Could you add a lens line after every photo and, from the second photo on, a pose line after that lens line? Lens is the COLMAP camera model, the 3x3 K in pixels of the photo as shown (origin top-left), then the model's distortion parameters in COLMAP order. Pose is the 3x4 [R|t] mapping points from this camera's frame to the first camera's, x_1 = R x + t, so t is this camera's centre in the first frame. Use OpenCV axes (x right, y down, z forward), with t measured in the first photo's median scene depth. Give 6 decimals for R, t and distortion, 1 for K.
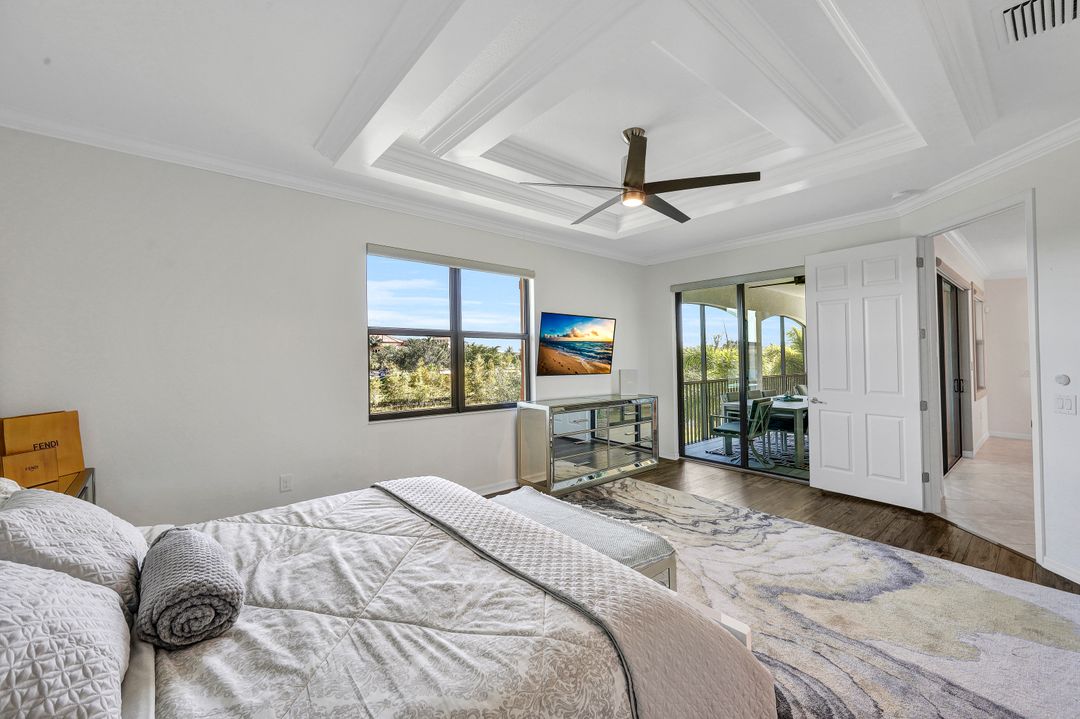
lens RADIAL K [[441.8, 0, 541.5], [0, 441.8, 356.3], [0, 0, 1]] dist [0.007296, 0.000111]
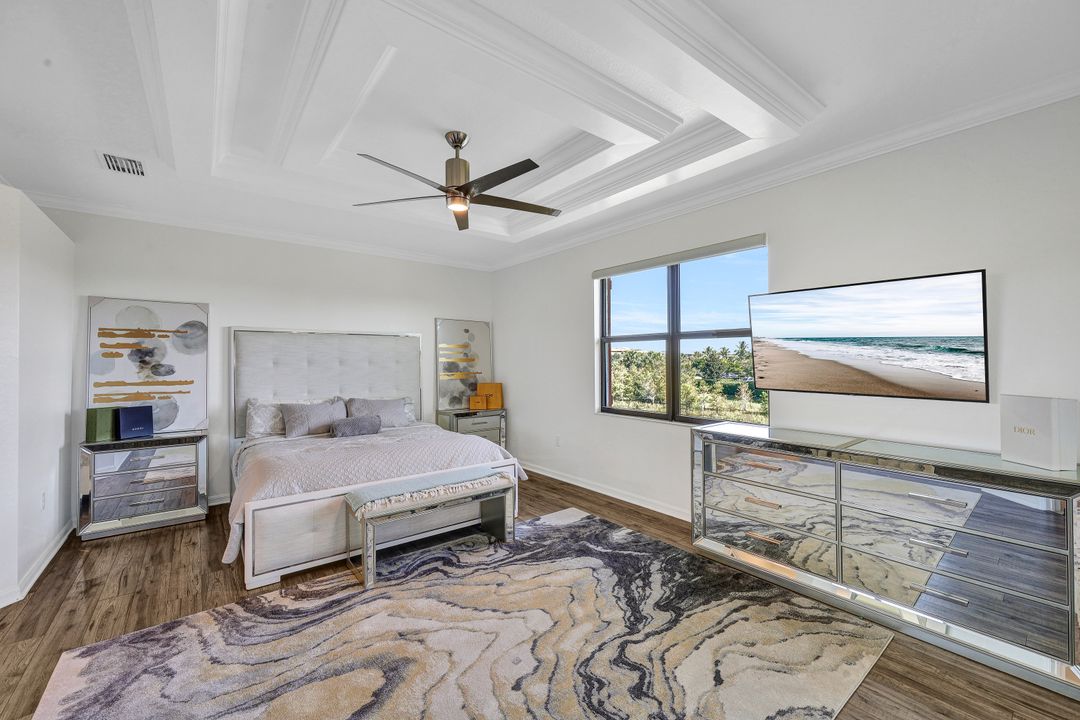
lens RADIAL K [[441.8, 0, 541.5], [0, 441.8, 356.8], [0, 0, 1]] dist [0.007296, 0.000111]
pose [[-0.044233, 0.002337, -0.999019, 0.796391], [0.009591, 0.999952, 0.001914, -0.011128], [0.998975, -0.009497, -0.044253, 0.803340]]
